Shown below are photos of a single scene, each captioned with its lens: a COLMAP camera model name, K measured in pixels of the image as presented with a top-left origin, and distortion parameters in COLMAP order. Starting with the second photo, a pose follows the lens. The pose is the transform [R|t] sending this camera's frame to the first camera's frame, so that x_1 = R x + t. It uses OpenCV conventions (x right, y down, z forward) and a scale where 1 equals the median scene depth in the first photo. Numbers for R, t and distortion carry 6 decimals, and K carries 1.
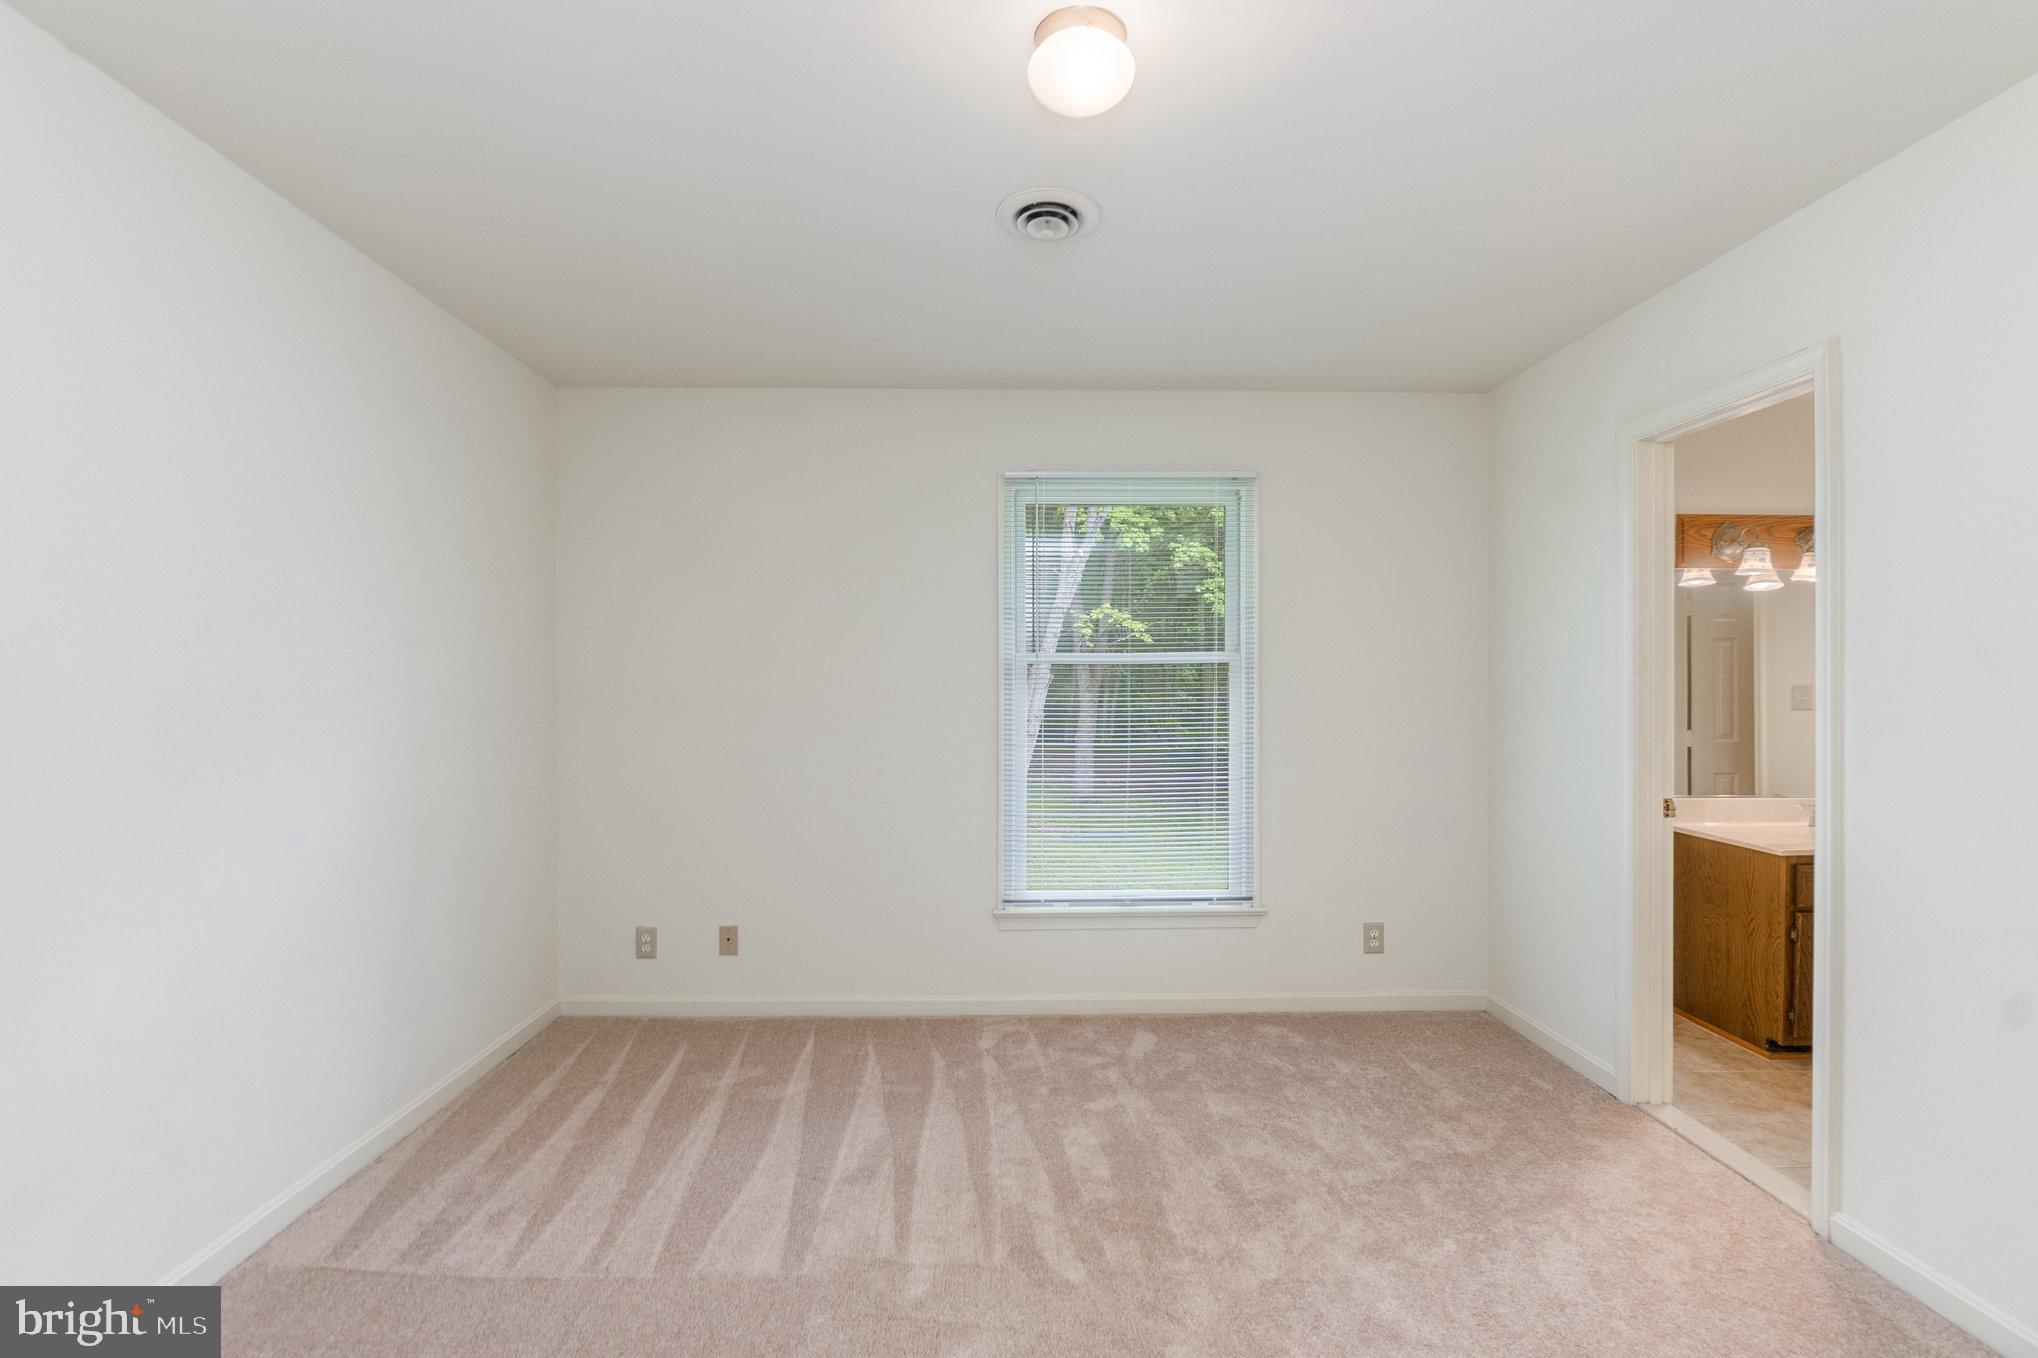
lens RADIAL K [[908.0, 0, 1025.8], [0, 908.0, 653.2], [0, 0, 1]] dist [-0.003492, -0.000639]
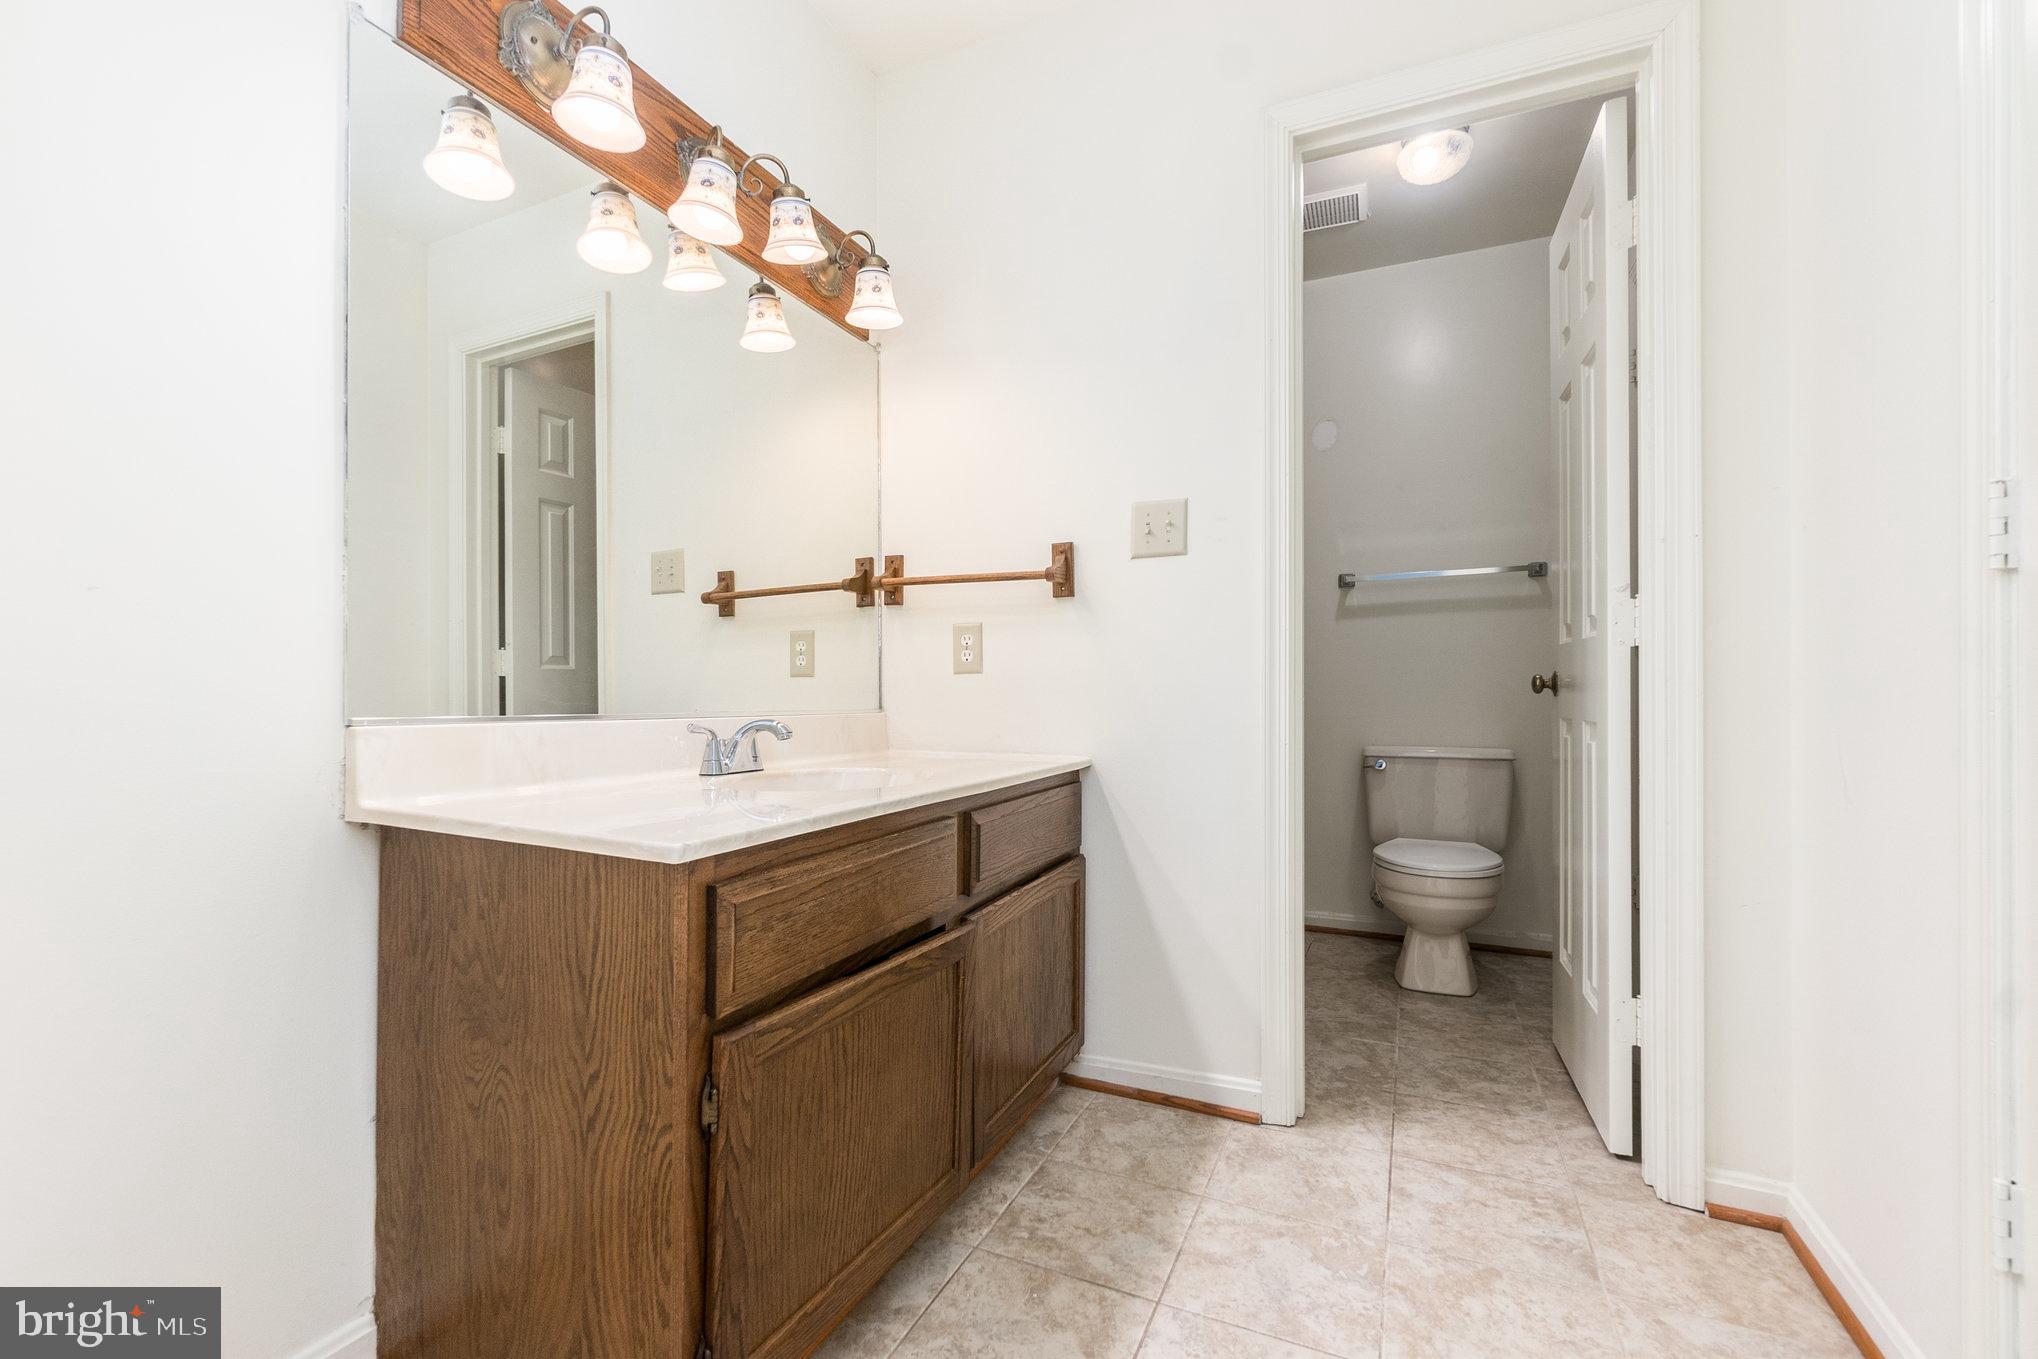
lens RADIAL K [[908.0, 0, 1025.8], [0, 908.0, 653.7], [0, 0, 1]] dist [-0.003492, -0.000639]
pose [[0.433981, -0.006330, 0.900900, 0.571362], [-0.001704, 0.999968, 0.007847, 0.140332], [-0.900920, -0.004941, 0.433956, 0.712217]]
